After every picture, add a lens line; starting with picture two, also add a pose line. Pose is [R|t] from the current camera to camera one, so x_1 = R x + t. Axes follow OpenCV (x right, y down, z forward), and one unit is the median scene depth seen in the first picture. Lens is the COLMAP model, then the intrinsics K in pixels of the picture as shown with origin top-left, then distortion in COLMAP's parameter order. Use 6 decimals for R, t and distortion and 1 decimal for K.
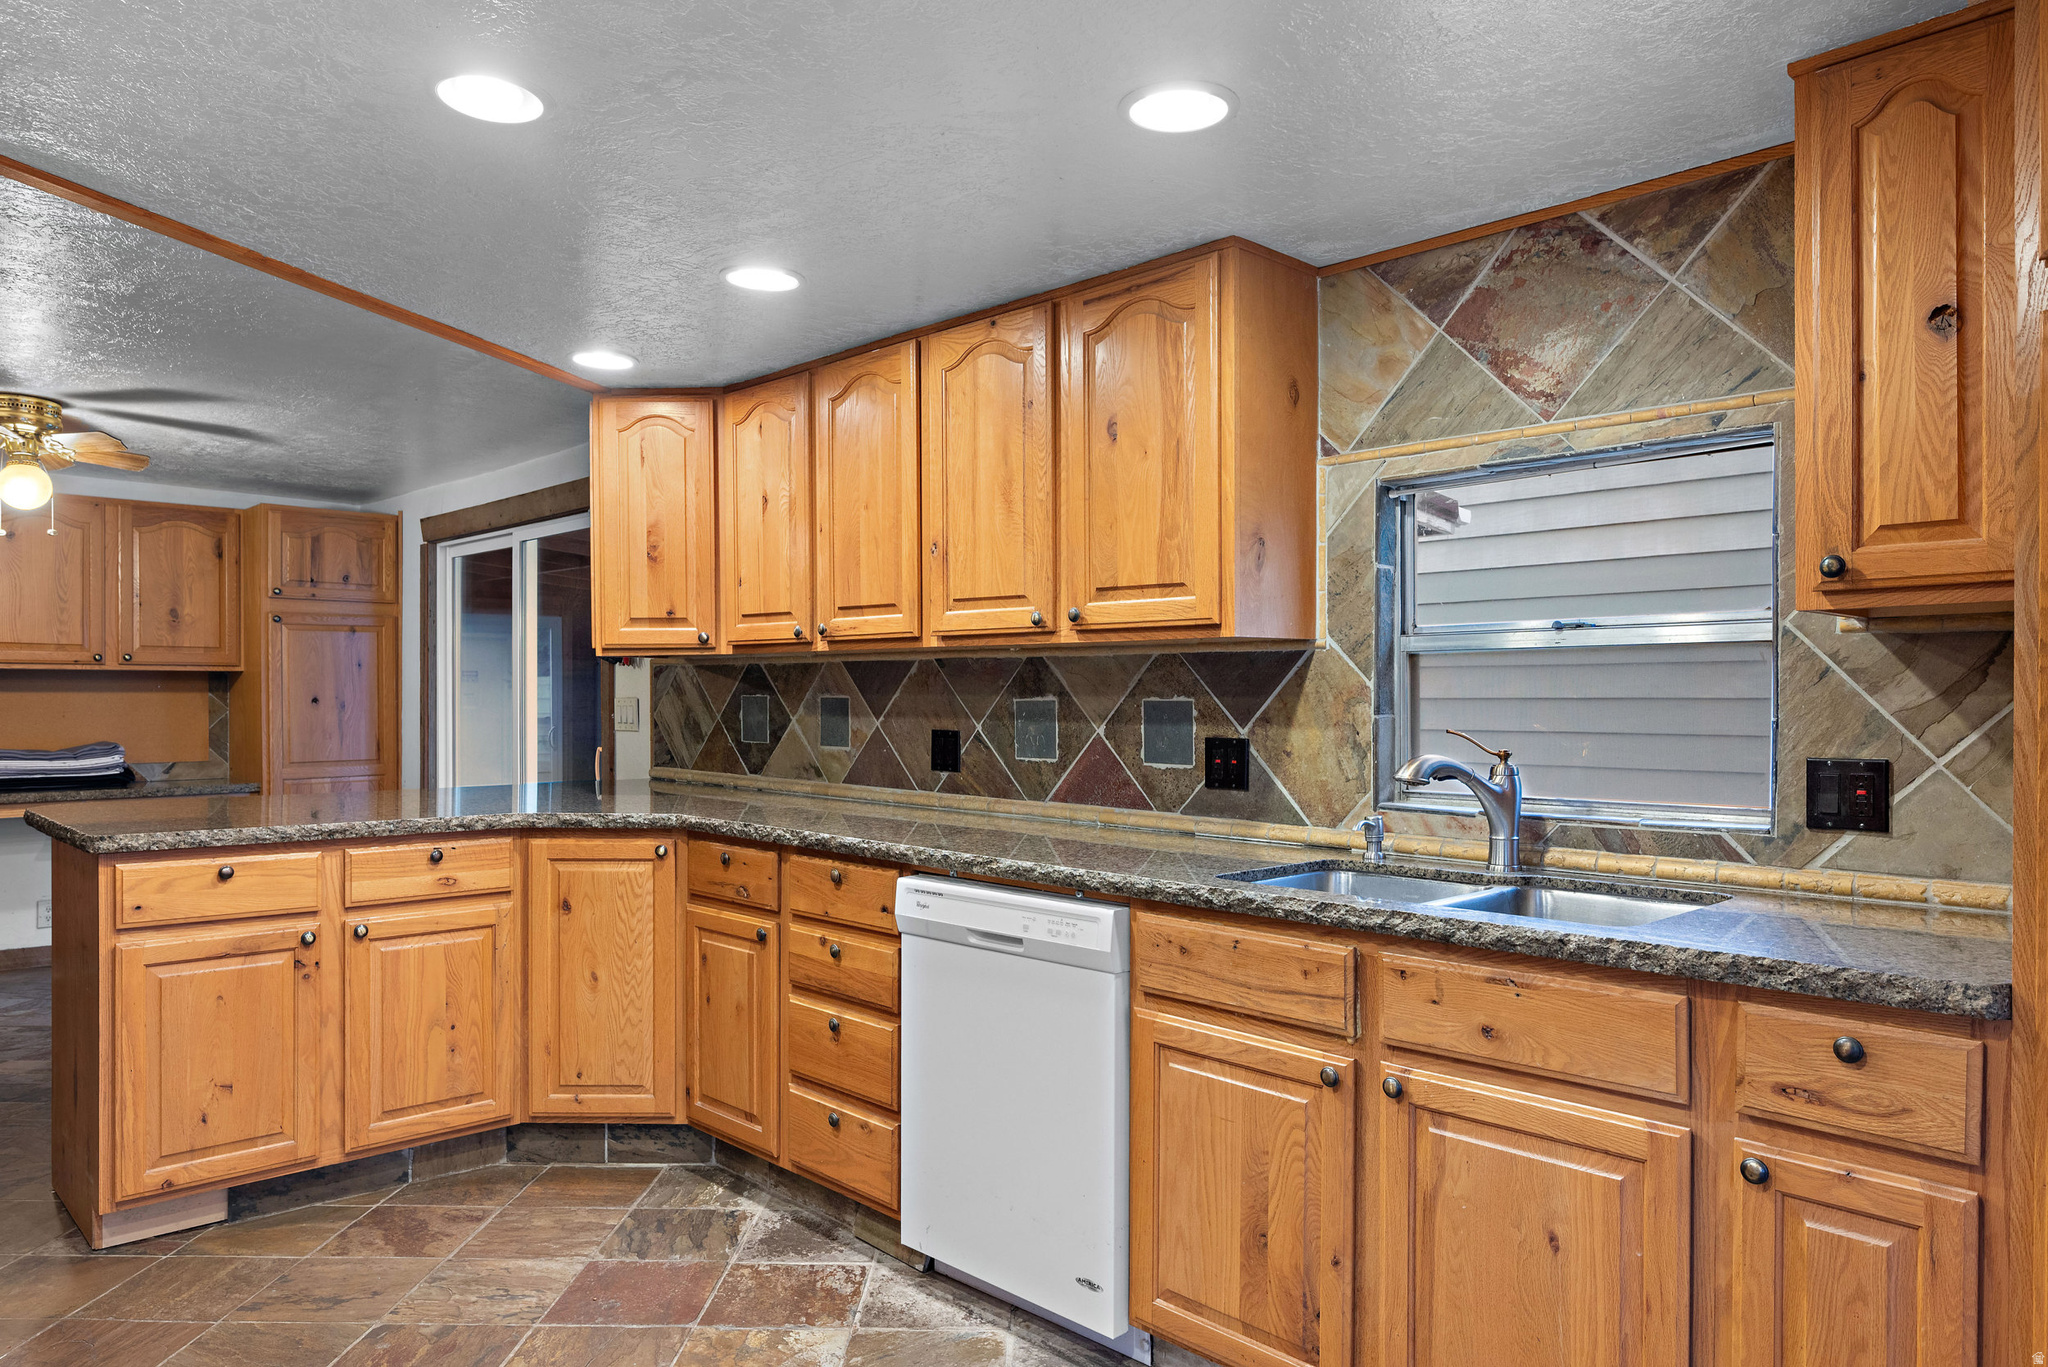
lens RADIAL K [[1335.5, 0, 1024.6], [0, 1335.5, 694.5], [0, 0, 1]] dist [0.005364, 0.000887]
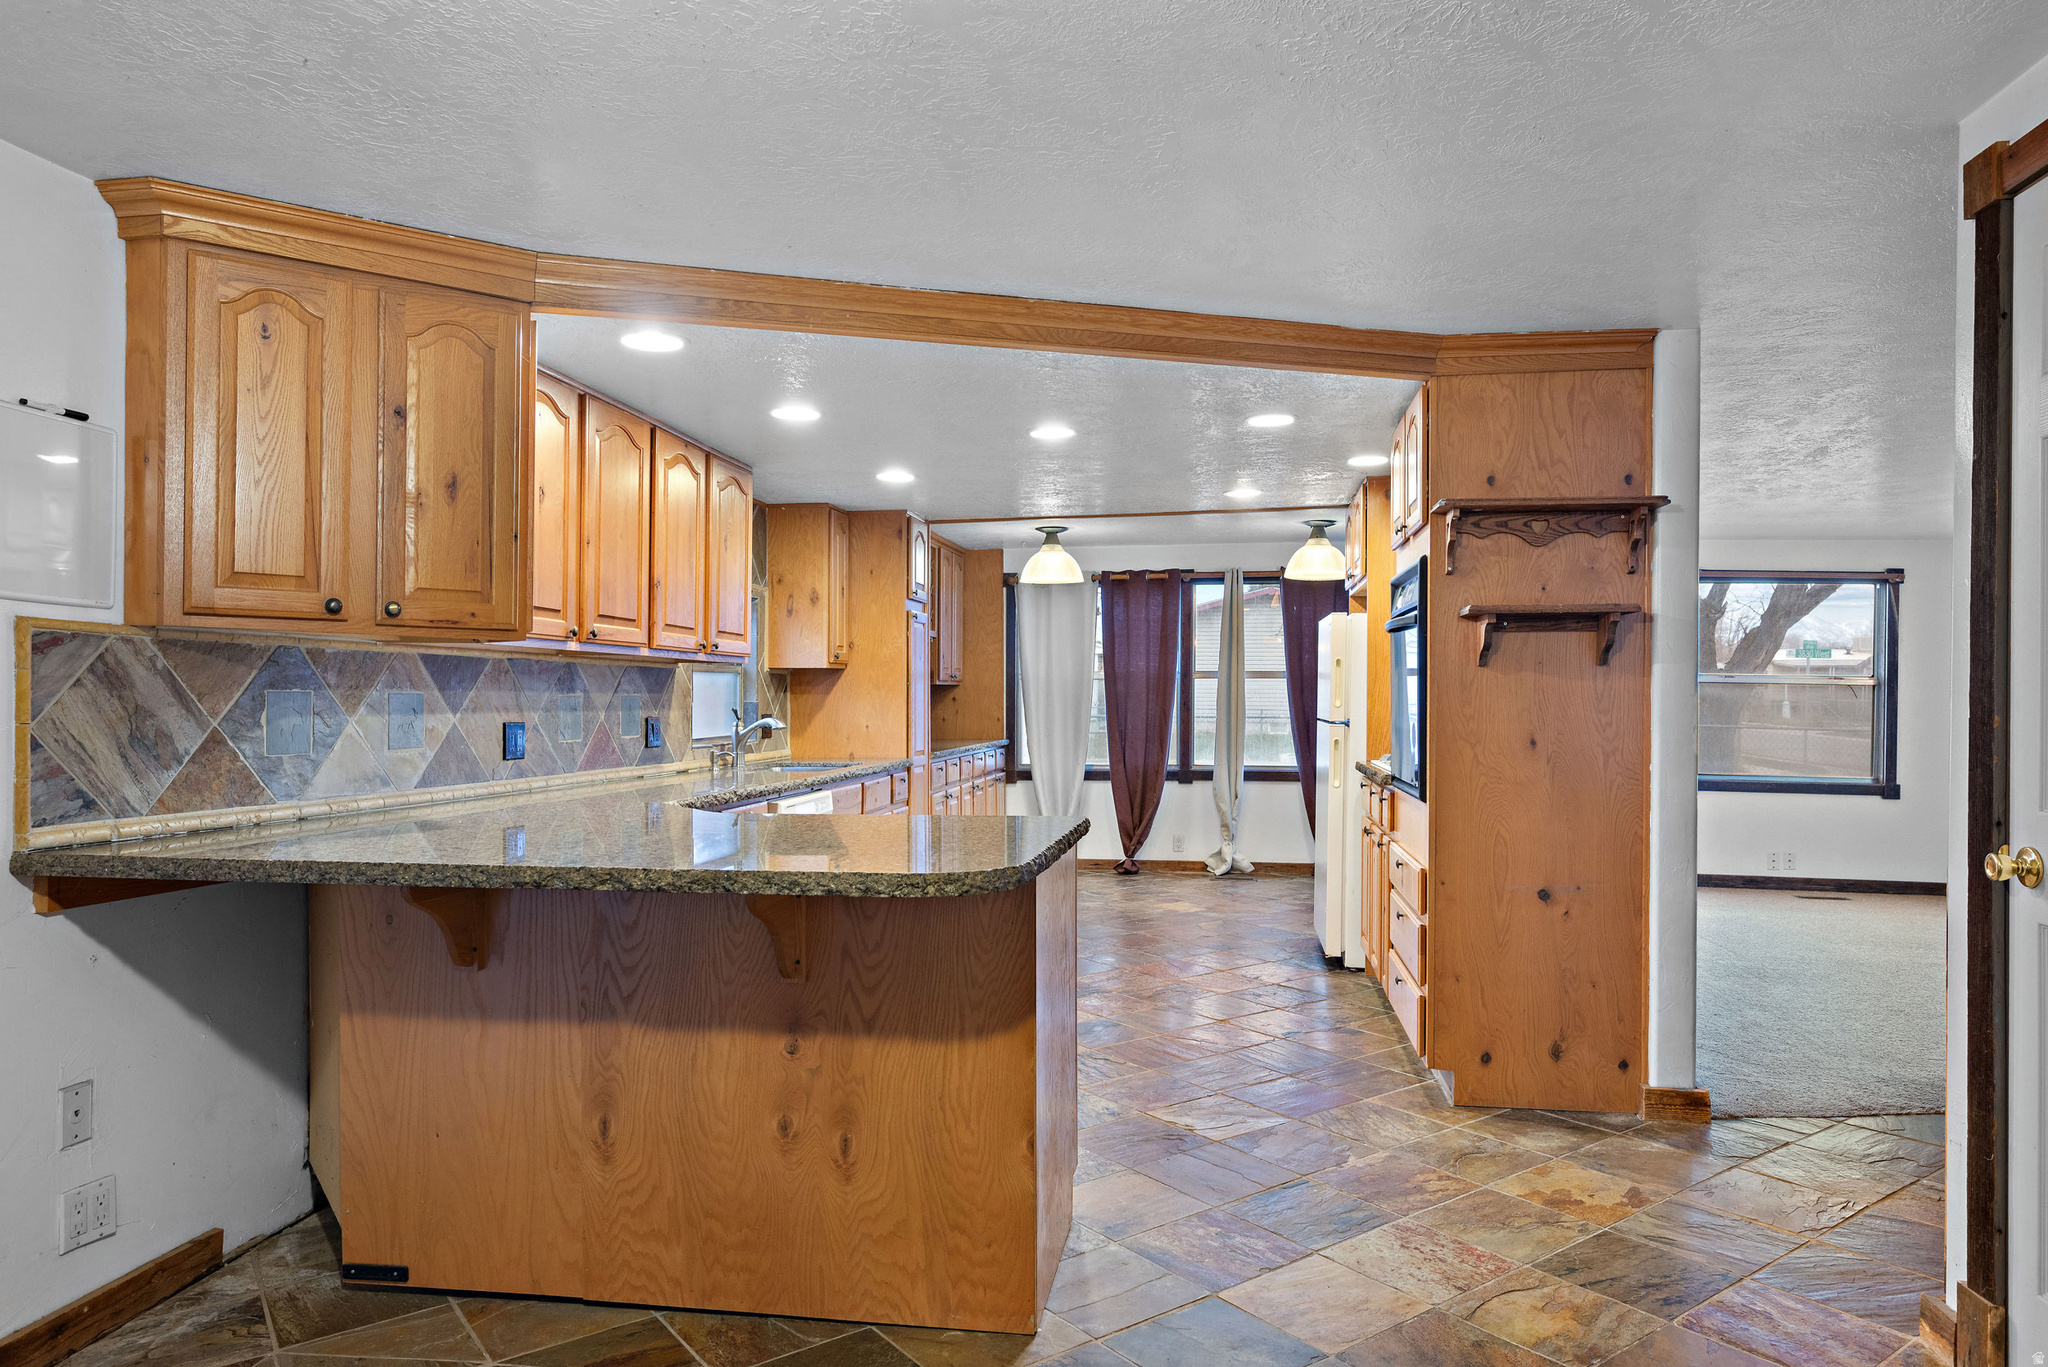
lens RADIAL K [[1257.8, 0, 1027.1], [0, 1257.8, 687.7], [0, 0, 1]] dist [-0.001283, -0.000458]
pose [[-0.581503, -0.000446, 0.813544, -0.947153], [-0.007571, 0.999960, -0.004864, -0.000697], [-0.813509, -0.008987, -0.581483, 1.023016]]
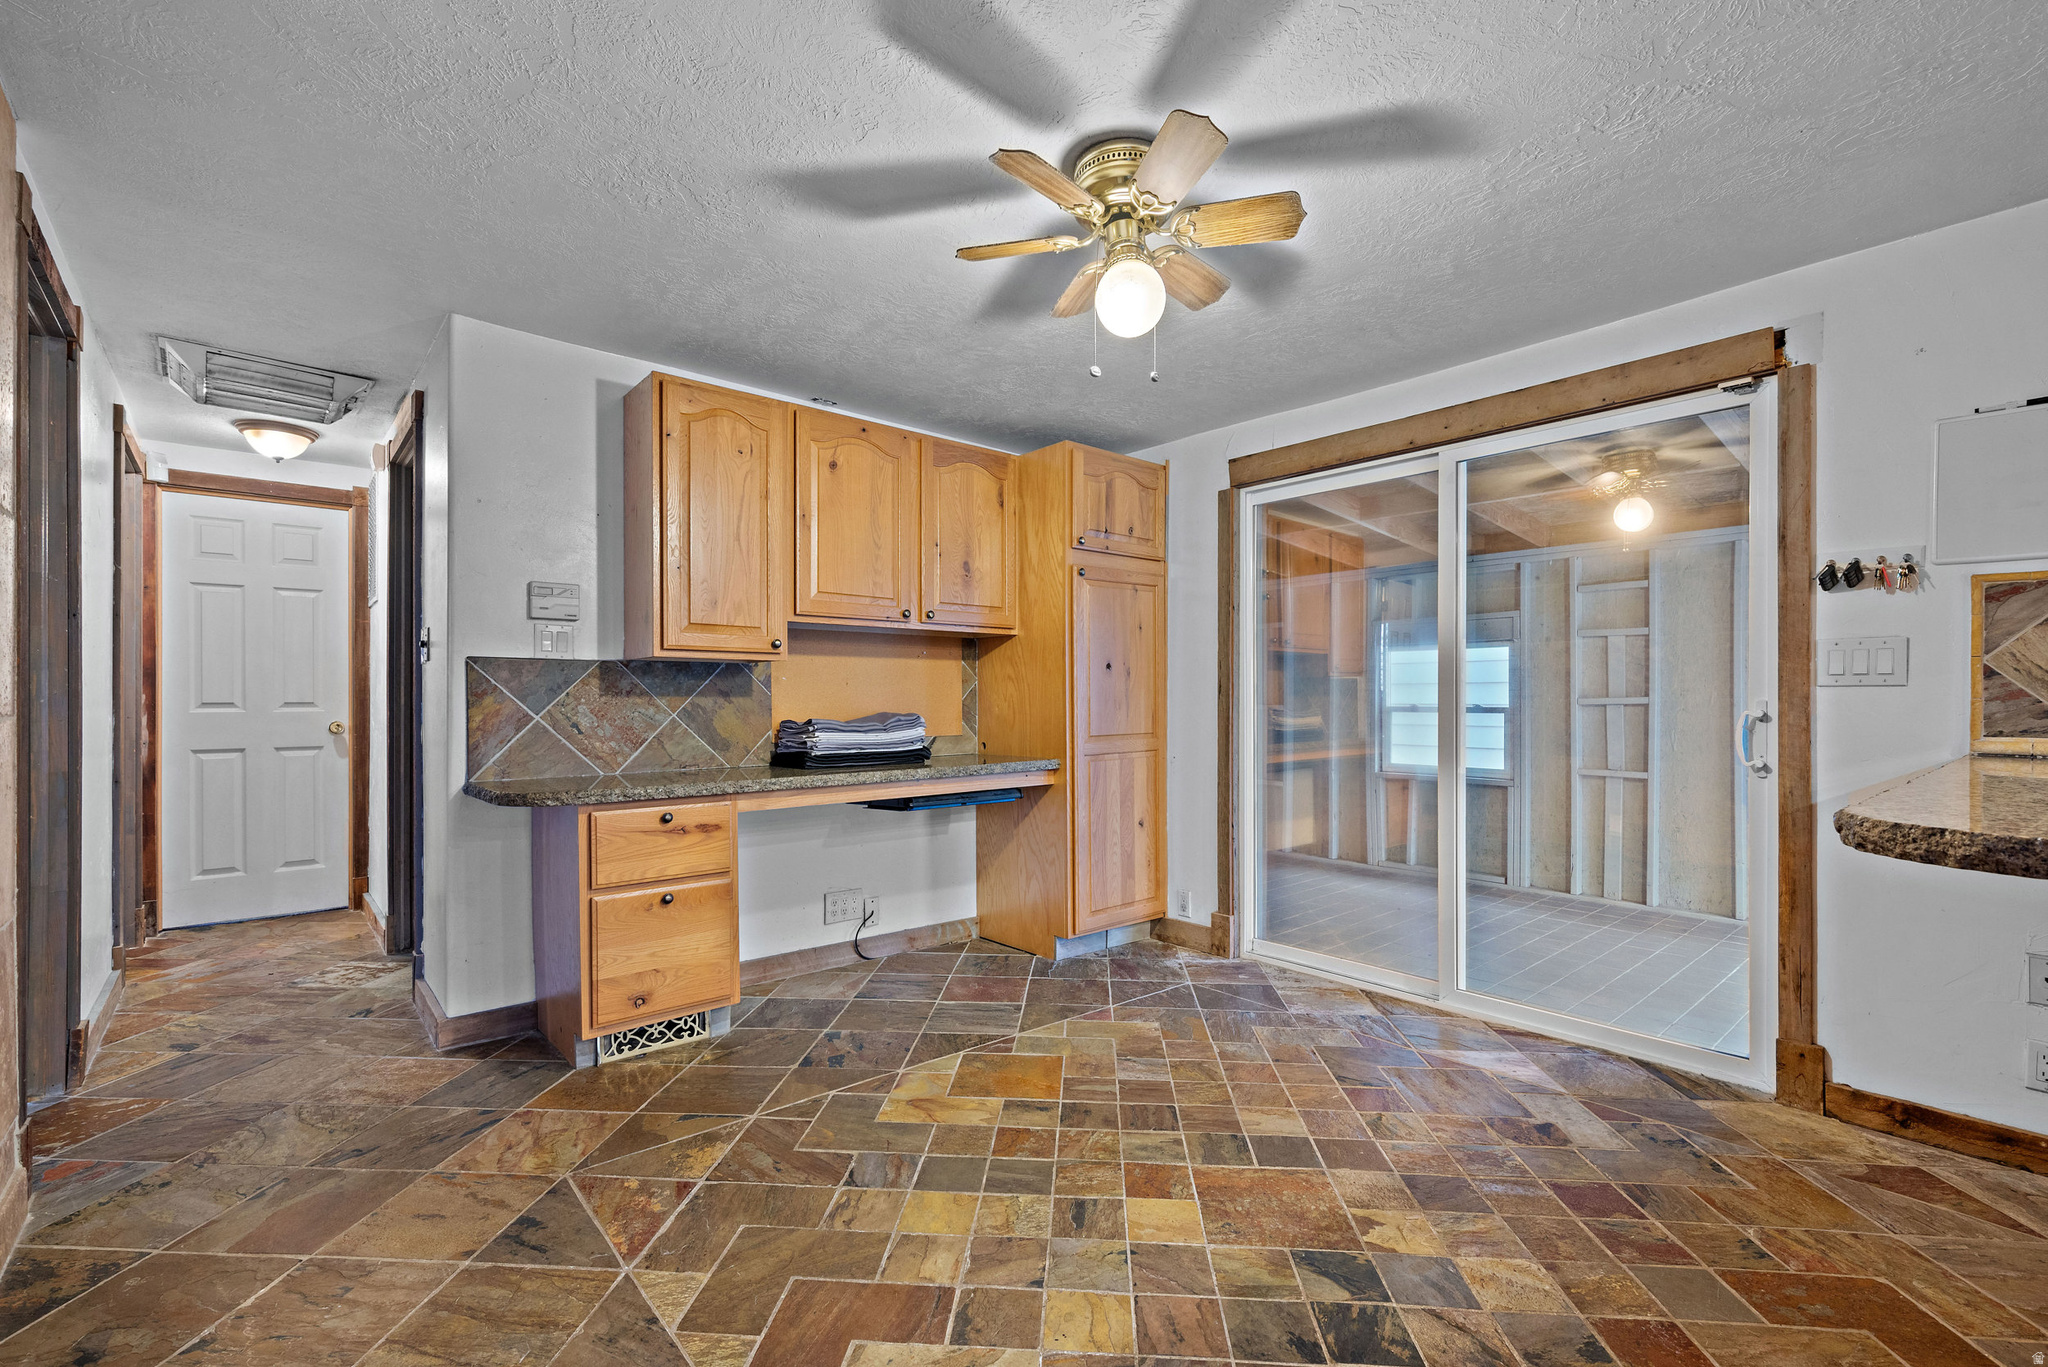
lens RADIAL K [[881.8, 0, 1025.1], [0, 881.8, 691.4], [0, 0, 1]] dist [0.000905, 0.000122]
pose [[0.998079, -0.002180, -0.061915, -0.783981], [0.002202, 0.999998, 0.000286, 0.029404], [0.061915, -0.000422, 0.998081, 0.592473]]
